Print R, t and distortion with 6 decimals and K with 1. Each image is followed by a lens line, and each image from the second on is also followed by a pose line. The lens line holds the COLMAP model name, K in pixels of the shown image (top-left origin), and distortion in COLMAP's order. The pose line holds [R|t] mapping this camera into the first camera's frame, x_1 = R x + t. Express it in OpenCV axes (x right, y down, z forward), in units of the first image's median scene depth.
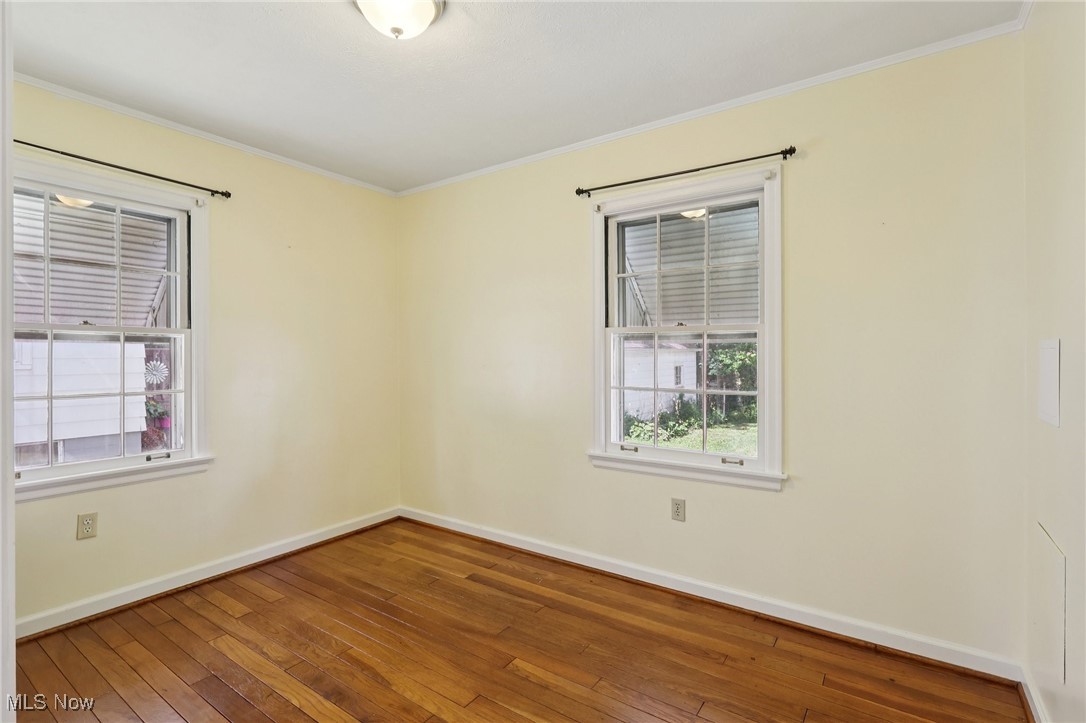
lens RADIAL K [[507.4, 0, 535.9], [0, 507.4, 356.2], [0, 0, 1]] dist [-0.000275, -0.000204]
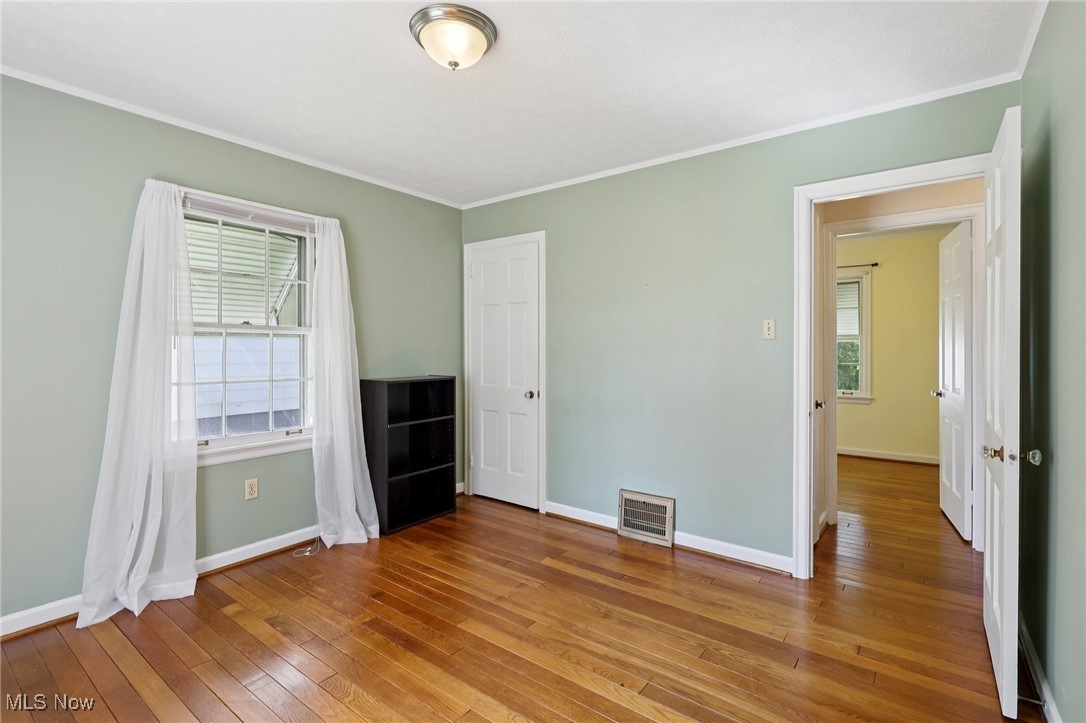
lens RADIAL K [[507.4, 0, 522.4], [0, 507.4, 352.4], [0, 0, 1]] dist [-0.000275, -0.000204]
pose [[0.999618, -0.001275, -0.027604, -1.066511], [0.001427, 0.999984, 0.005470, 0.005331], [0.027597, -0.005508, 0.999604, -1.404992]]
